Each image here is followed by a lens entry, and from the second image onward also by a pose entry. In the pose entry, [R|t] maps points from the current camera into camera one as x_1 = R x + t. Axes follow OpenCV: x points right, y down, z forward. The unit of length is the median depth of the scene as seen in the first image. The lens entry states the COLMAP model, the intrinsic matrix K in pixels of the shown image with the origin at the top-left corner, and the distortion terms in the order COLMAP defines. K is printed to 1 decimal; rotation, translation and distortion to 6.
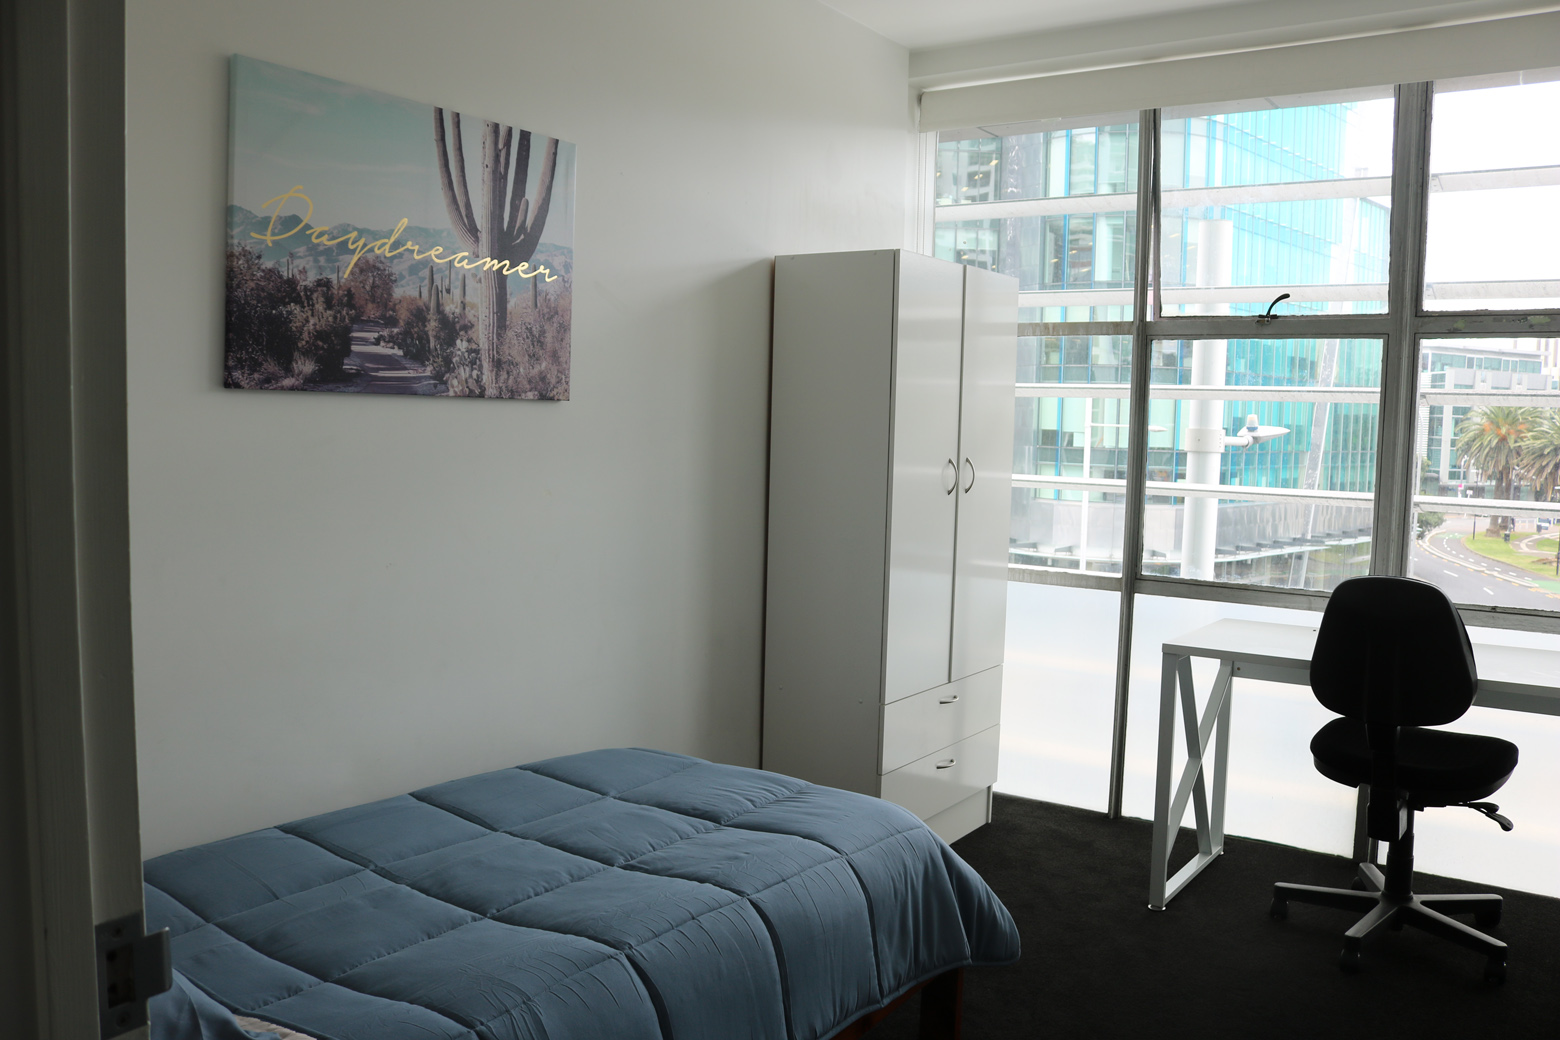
lens RADIAL K [[1286.2, 0, 780.8], [0, 1286.2, 521.5], [0, 0, 1]] dist [-0.074926, 0.007247]
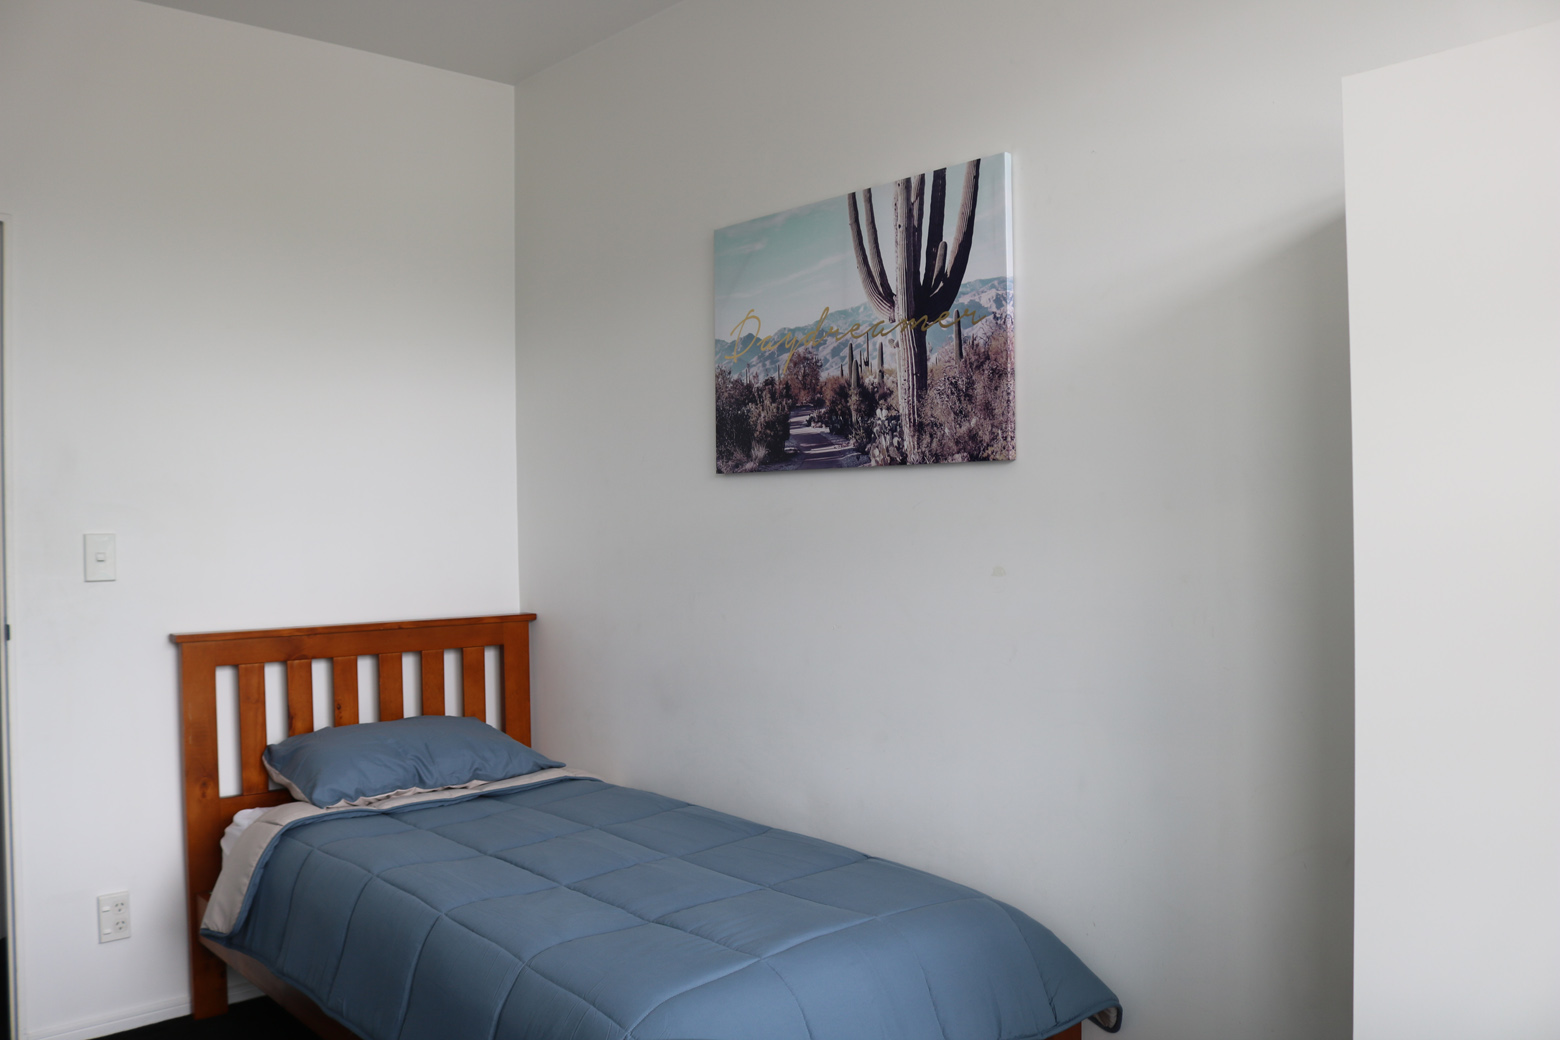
lens RADIAL K [[1286.2, 0, 778.7], [0, 1286.2, 520.7], [0, 0, 1]] dist [-0.074926, 0.007247]
pose [[-0.236395, -0.019334, -0.971465, 0.744766], [-0.070316, 0.997521, -0.002742, -0.047298], [0.969109, 0.067661, -0.237168, 1.176018]]
